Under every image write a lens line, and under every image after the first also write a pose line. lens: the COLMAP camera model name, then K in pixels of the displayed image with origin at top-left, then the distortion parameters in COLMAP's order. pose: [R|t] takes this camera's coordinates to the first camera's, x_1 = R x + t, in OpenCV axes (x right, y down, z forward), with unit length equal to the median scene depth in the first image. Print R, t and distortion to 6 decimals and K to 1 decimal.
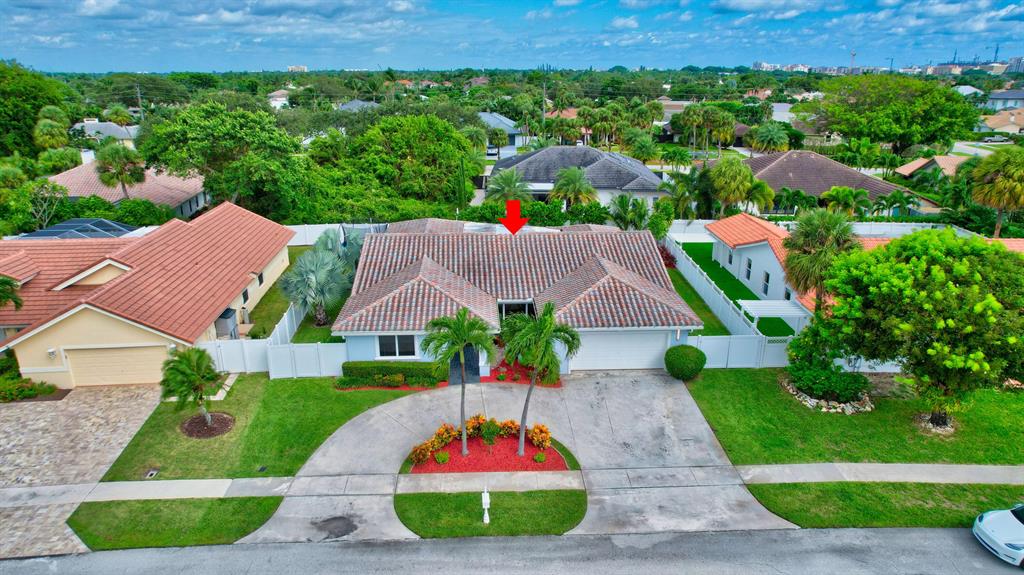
lens RADIAL K [[672.9, 0, 512.5], [0, 672.9, 285.7], [0, 0, 1]] dist [-0.026561, 0.006053]
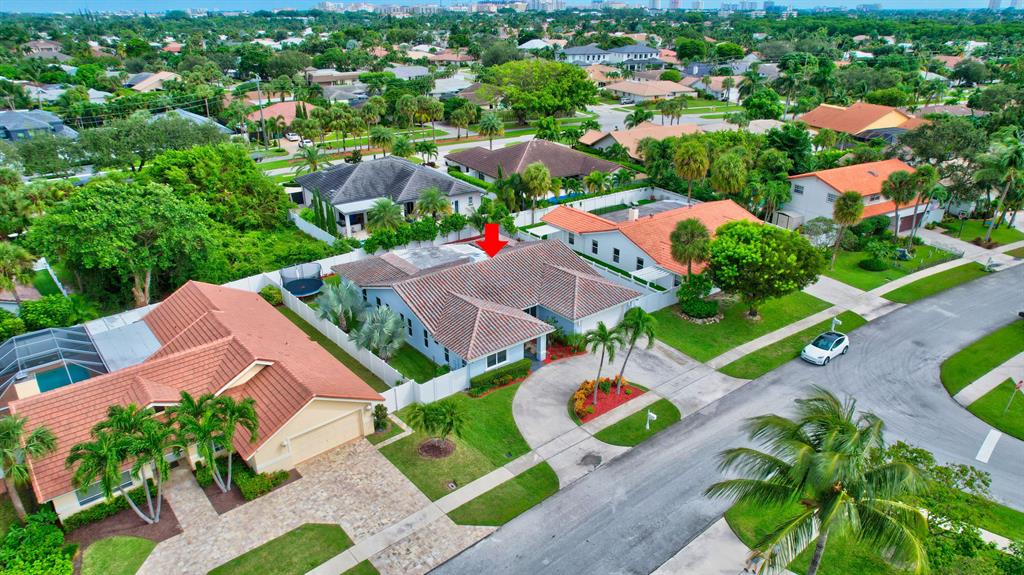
lens RADIAL K [[672.9, 0, 511.7], [0, 672.9, 288.1], [0, 0, 1]] dist [-0.026561, 0.006053]
pose [[0.812894, -0.241937, 0.529782, -0.929652], [0.188973, 0.969988, 0.153008, -0.294437], [-0.550901, -0.024265, 0.834218, -0.274471]]
